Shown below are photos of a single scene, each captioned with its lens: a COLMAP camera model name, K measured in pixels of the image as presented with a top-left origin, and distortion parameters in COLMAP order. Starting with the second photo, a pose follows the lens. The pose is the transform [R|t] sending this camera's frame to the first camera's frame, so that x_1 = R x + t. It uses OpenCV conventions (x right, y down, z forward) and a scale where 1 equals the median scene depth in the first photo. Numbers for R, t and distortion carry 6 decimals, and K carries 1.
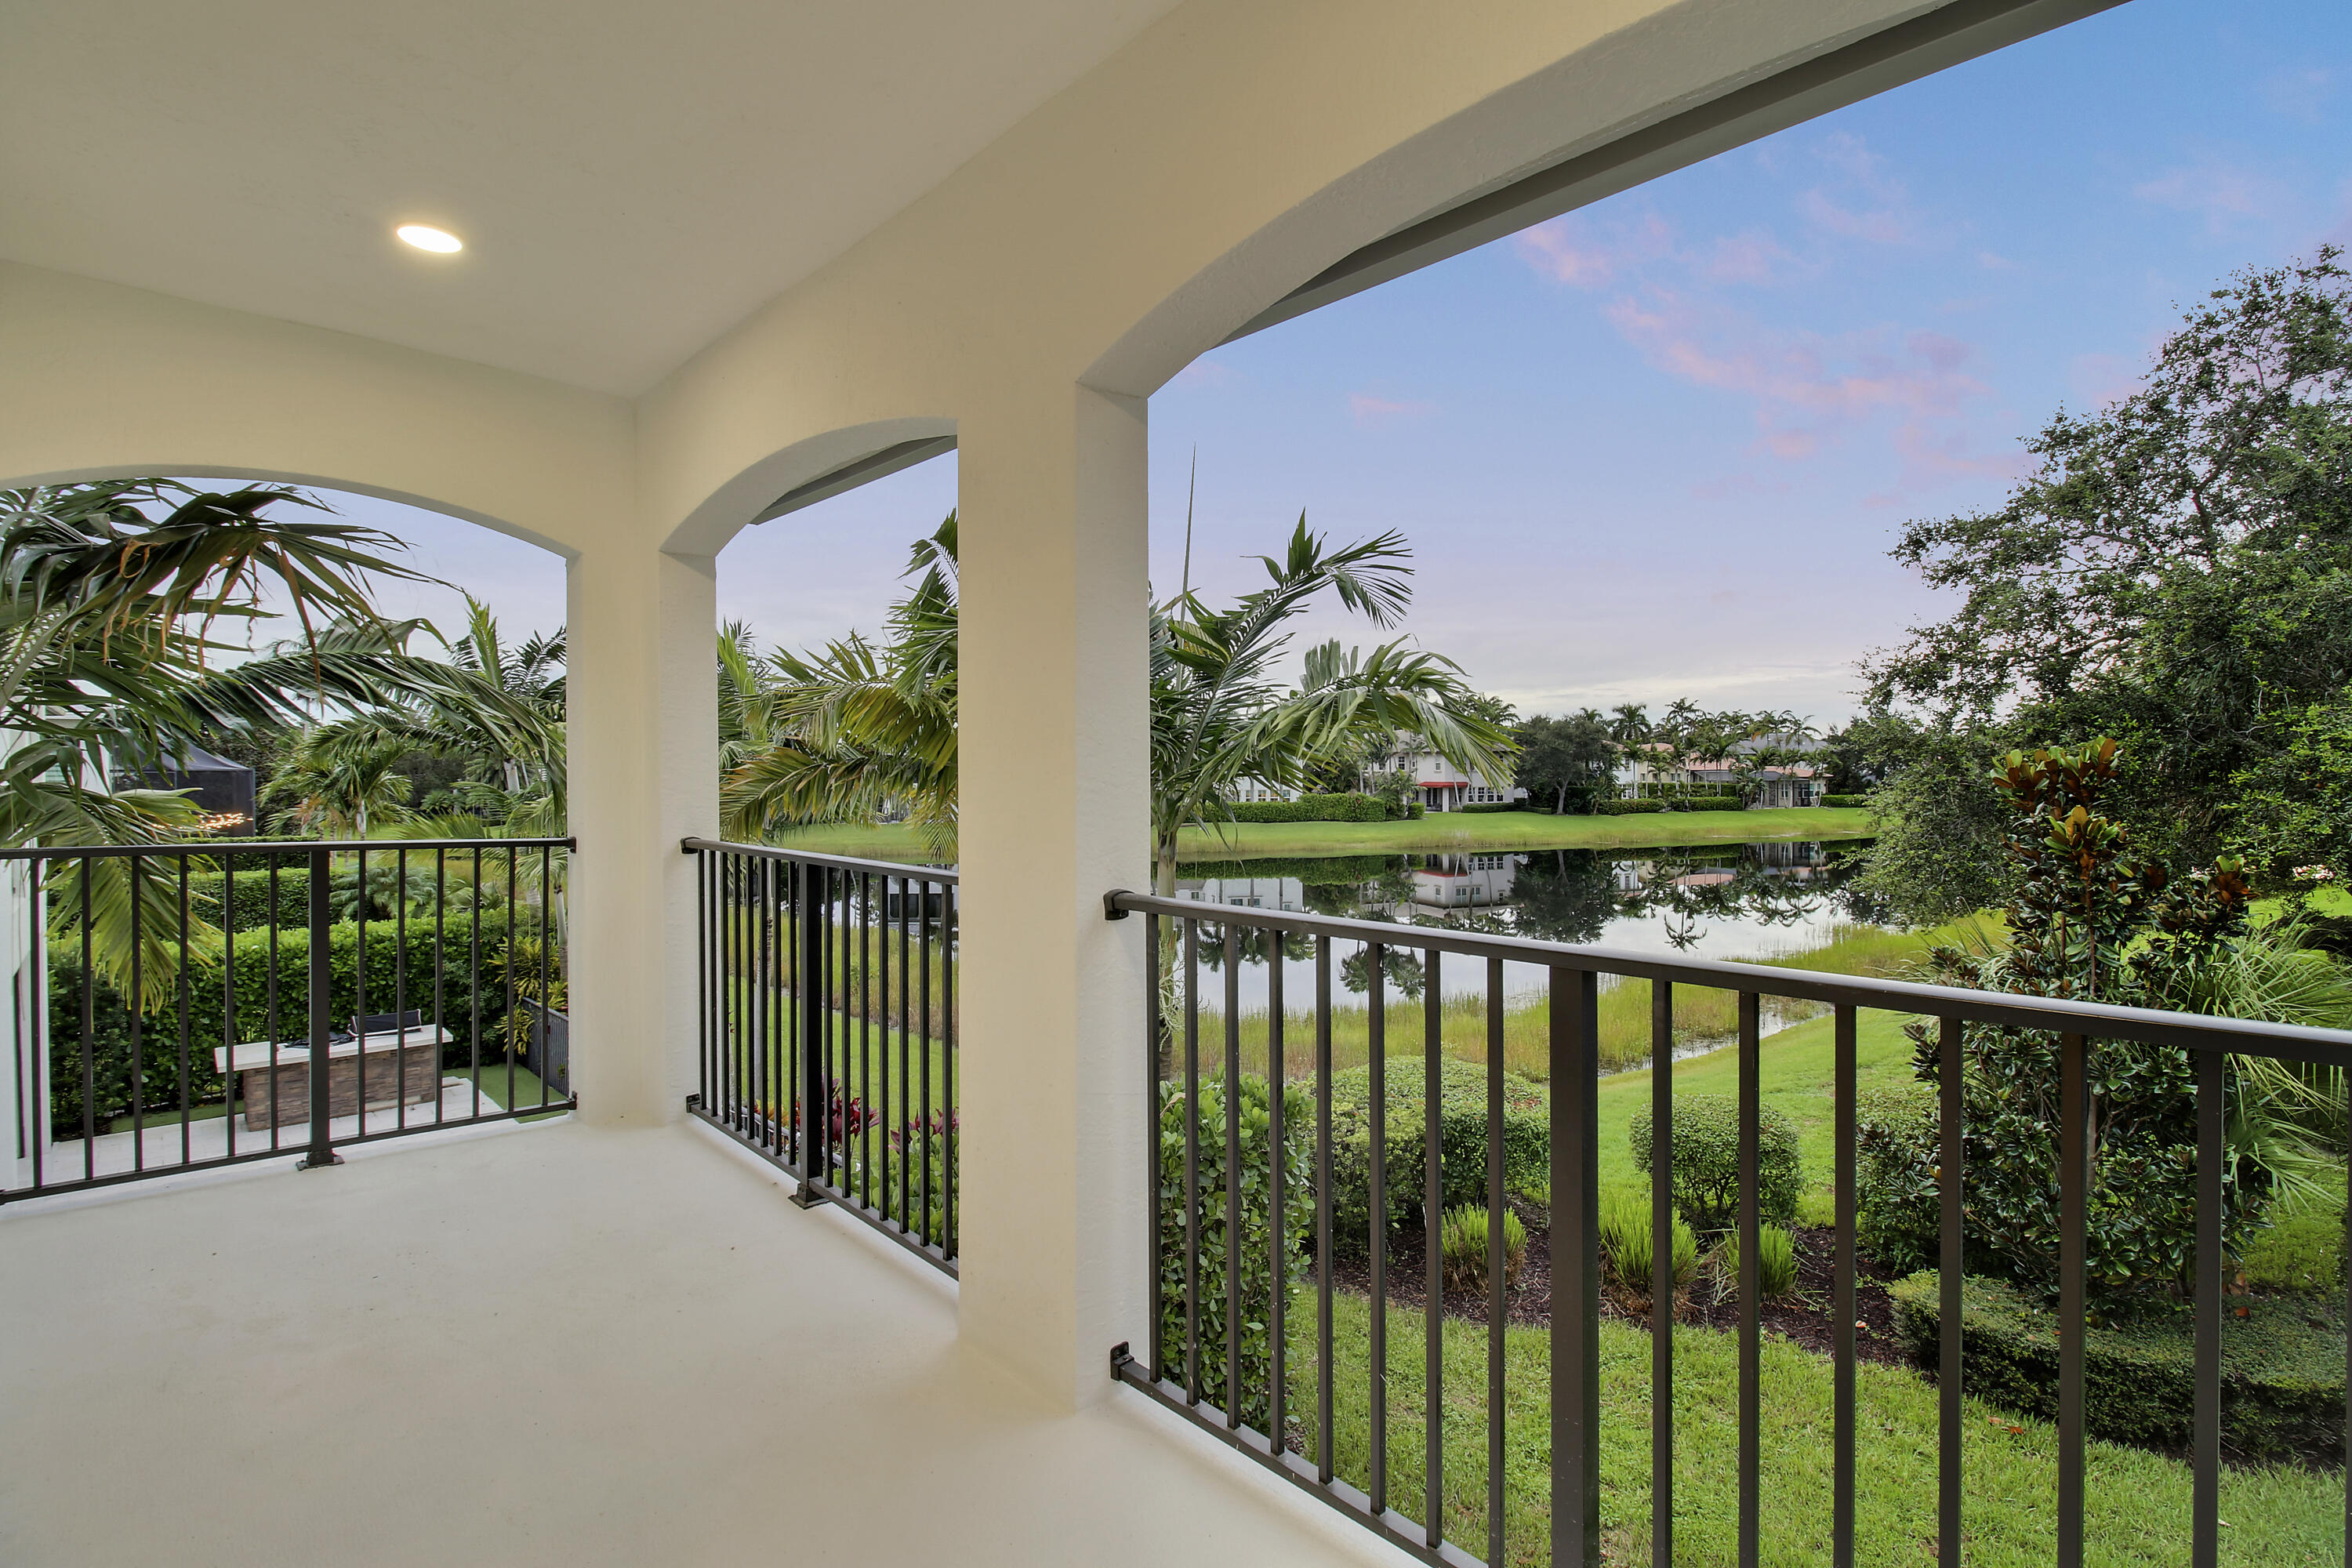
lens RADIAL K [[1047.4, 0, 1162.8], [0, 1047.4, 785.5], [0, 0, 1]] dist [-0.018436, -0.001823]
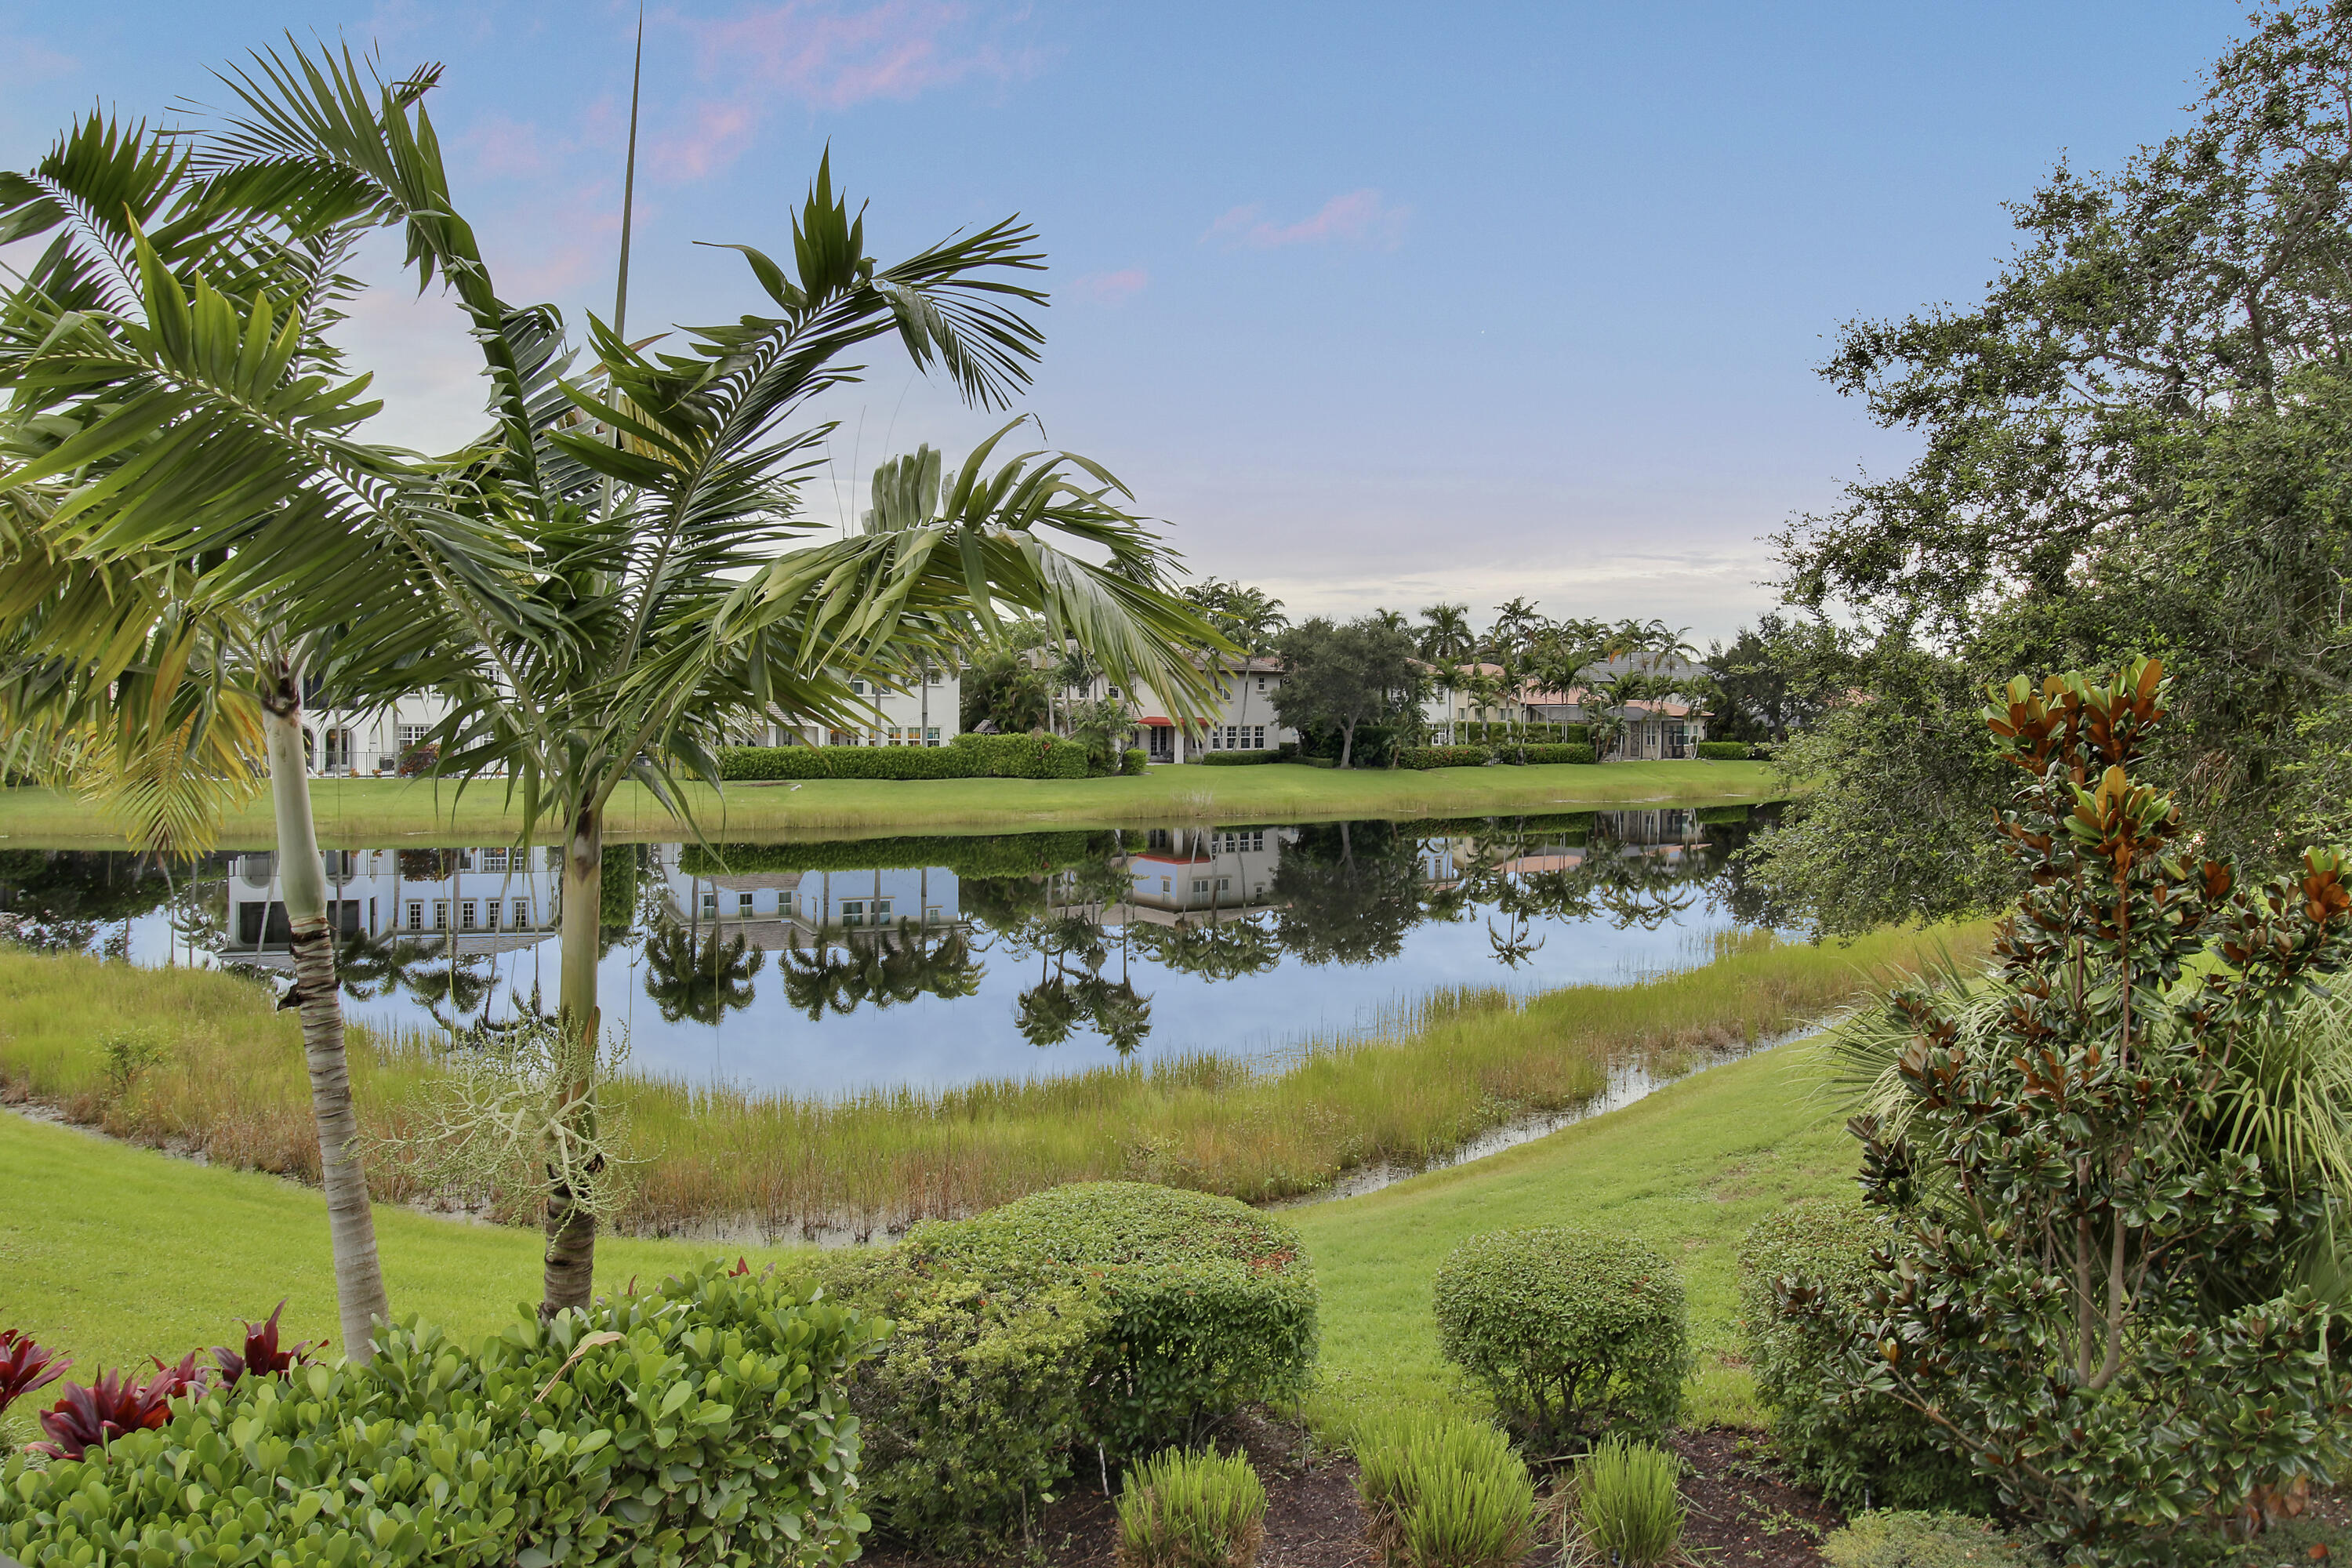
lens RADIAL K [[1656.7, 0, 1177.5], [0, 1656.7, 784.0], [0, 0, 1]] dist [-0.010250, 0.000759]
pose [[0.965928, 0.000302, 0.258809, 0.059724], [-0.010200, 0.999267, 0.036905, -0.000321], [-0.258608, -0.038287, 0.965223, 0.130076]]
